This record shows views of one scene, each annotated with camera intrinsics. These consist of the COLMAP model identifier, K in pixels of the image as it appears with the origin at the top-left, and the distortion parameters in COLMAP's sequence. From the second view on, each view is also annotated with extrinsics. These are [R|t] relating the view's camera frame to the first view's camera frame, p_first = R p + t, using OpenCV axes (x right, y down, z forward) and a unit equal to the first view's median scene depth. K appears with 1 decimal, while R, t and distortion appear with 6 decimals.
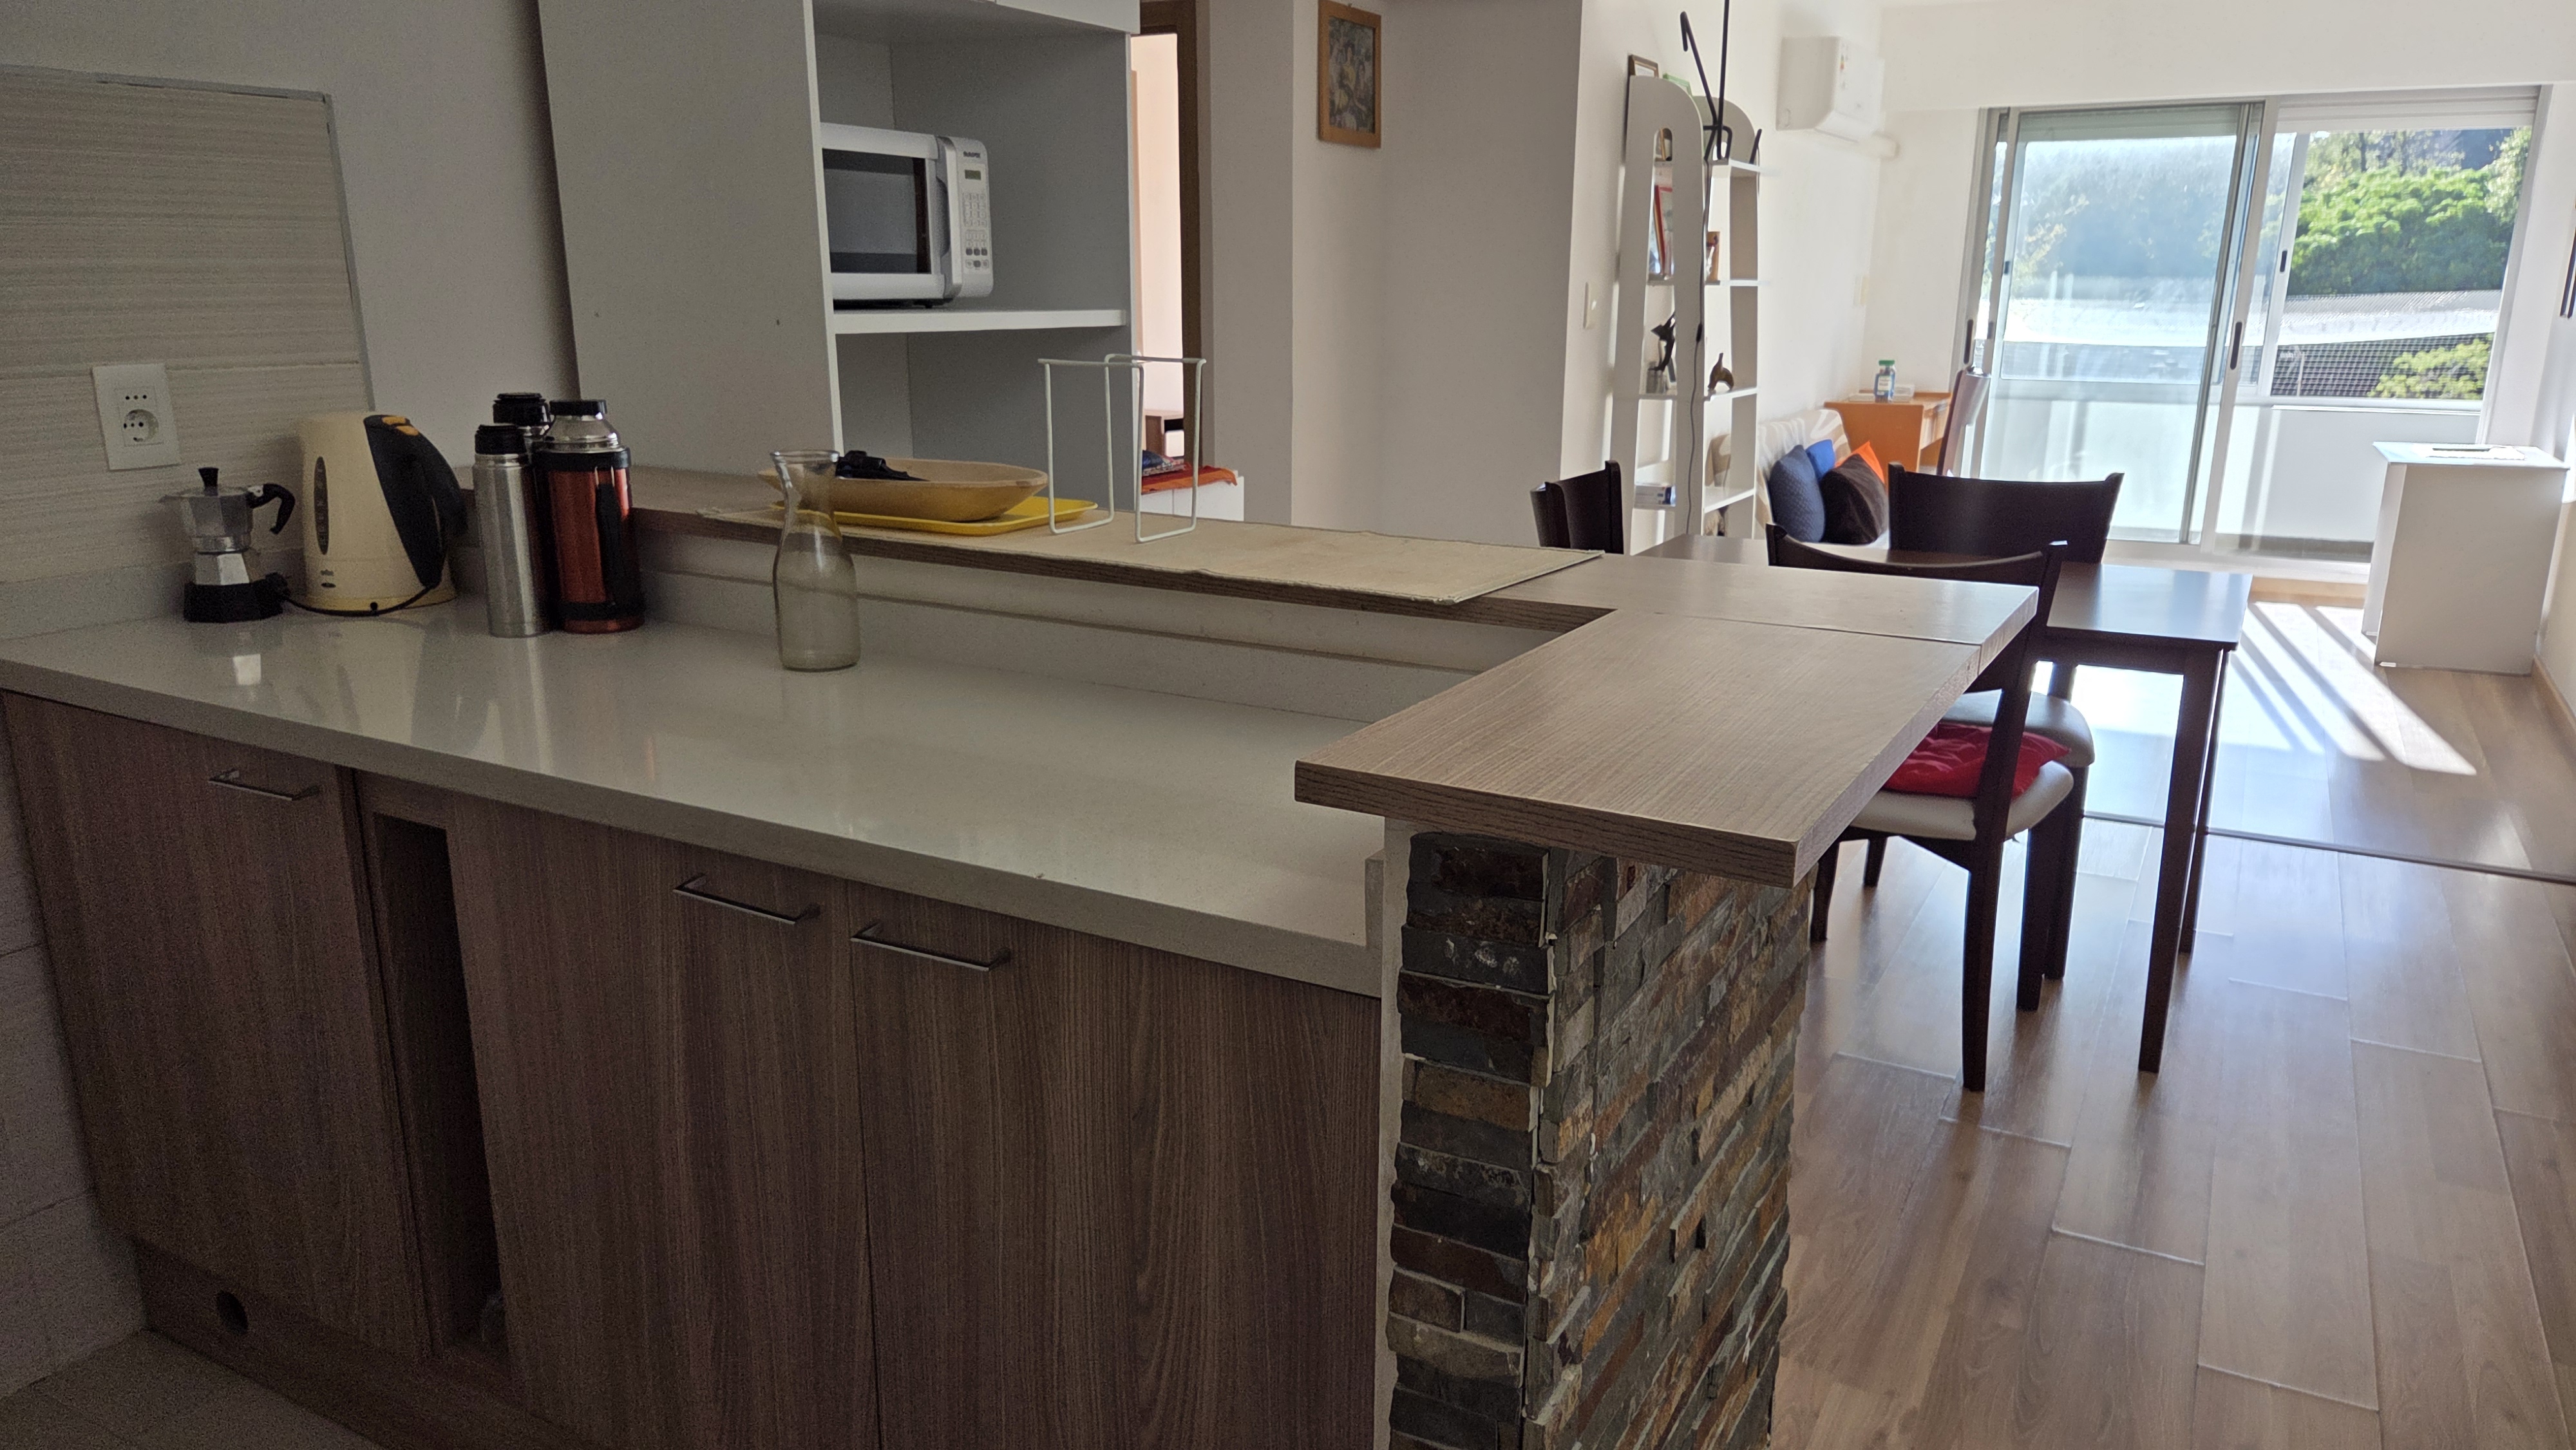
lens RADIAL K [[1732.1, 0, 1328.7], [0, 1732.1, 751.8], [0, 0, 1]] dist [0.072275, -0.042986]
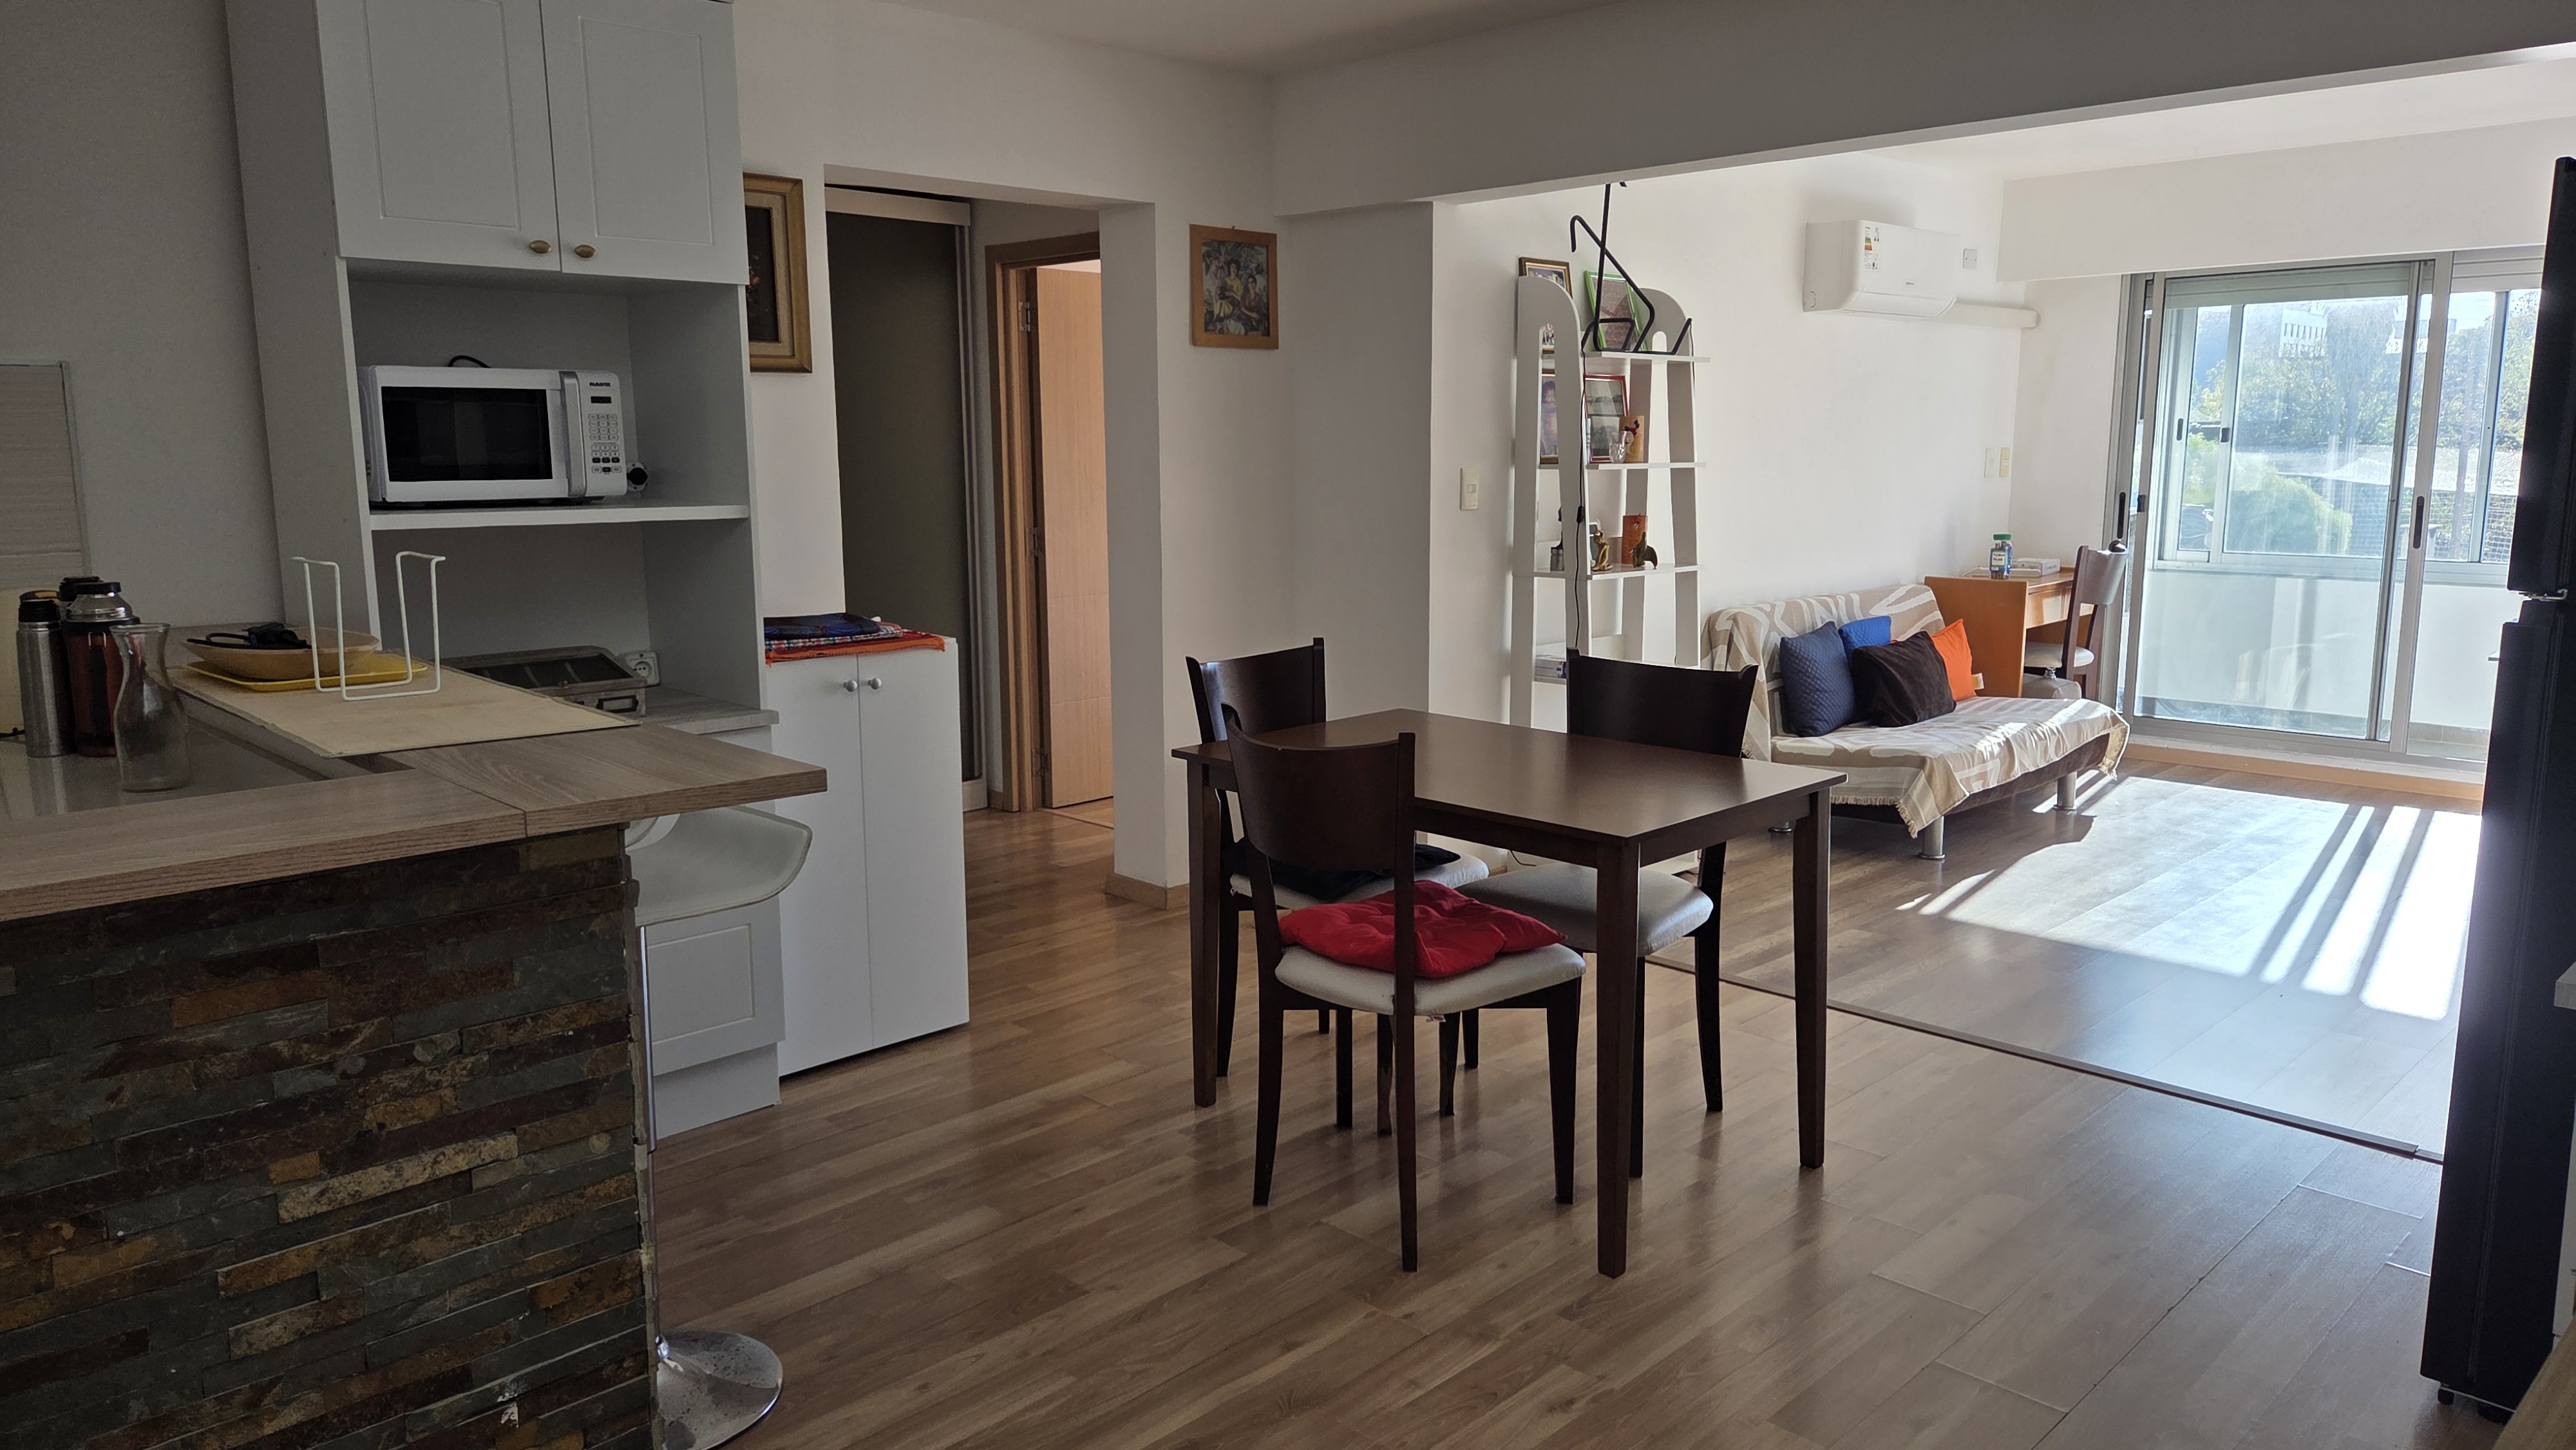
lens RADIAL K [[1732.1, 0, 1276.2], [0, 1732.1, 709.8], [0, 0, 1]] dist [0.072275, -0.042986]
pose [[0.955945, 0.033534, -0.291626, 0.366365], [-0.066039, 0.992555, -0.102341, -0.011344], [0.286023, 0.117091, 0.951042, -0.005850]]
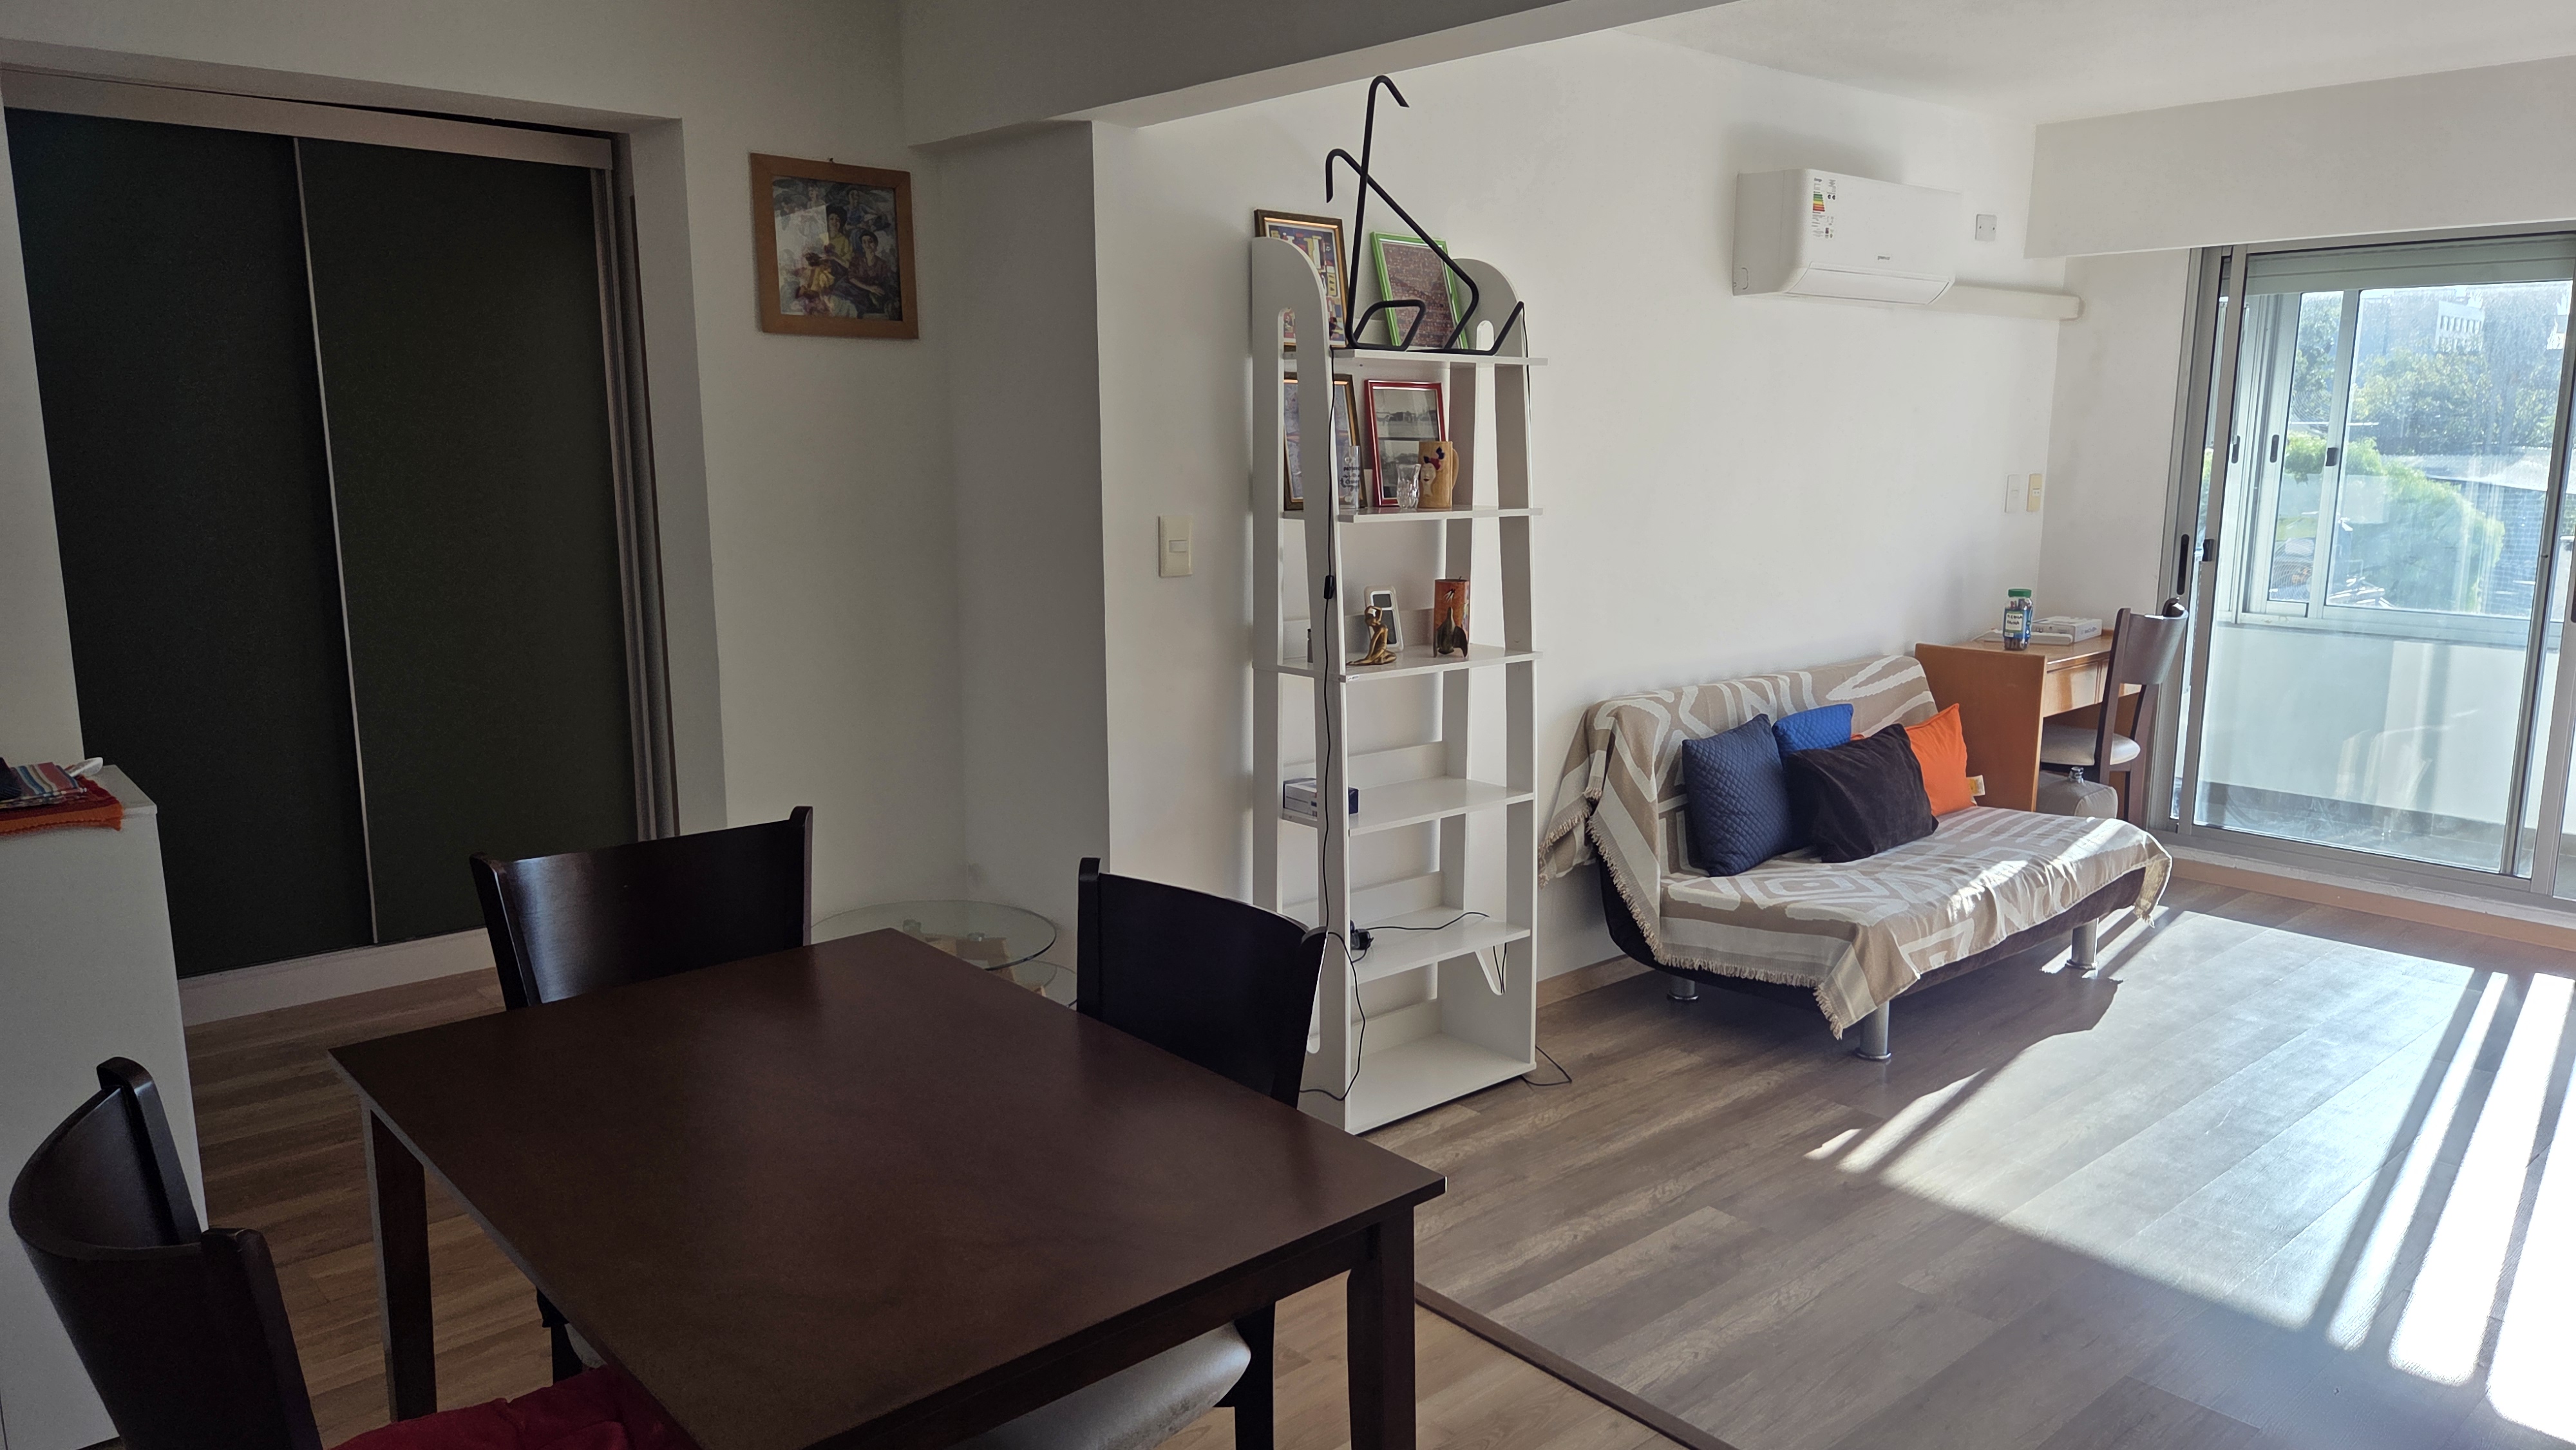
lens RADIAL K [[1732.1, 0, 1307.7], [0, 1732.1, 738.2], [0, 0, 1]] dist [0.072275, -0.042986]
pose [[0.941211, 0.055299, -0.333263, 0.470322], [-0.085846, 0.993279, -0.077635, -0.133363], [0.326730, 0.101680, 0.939632, 0.372390]]
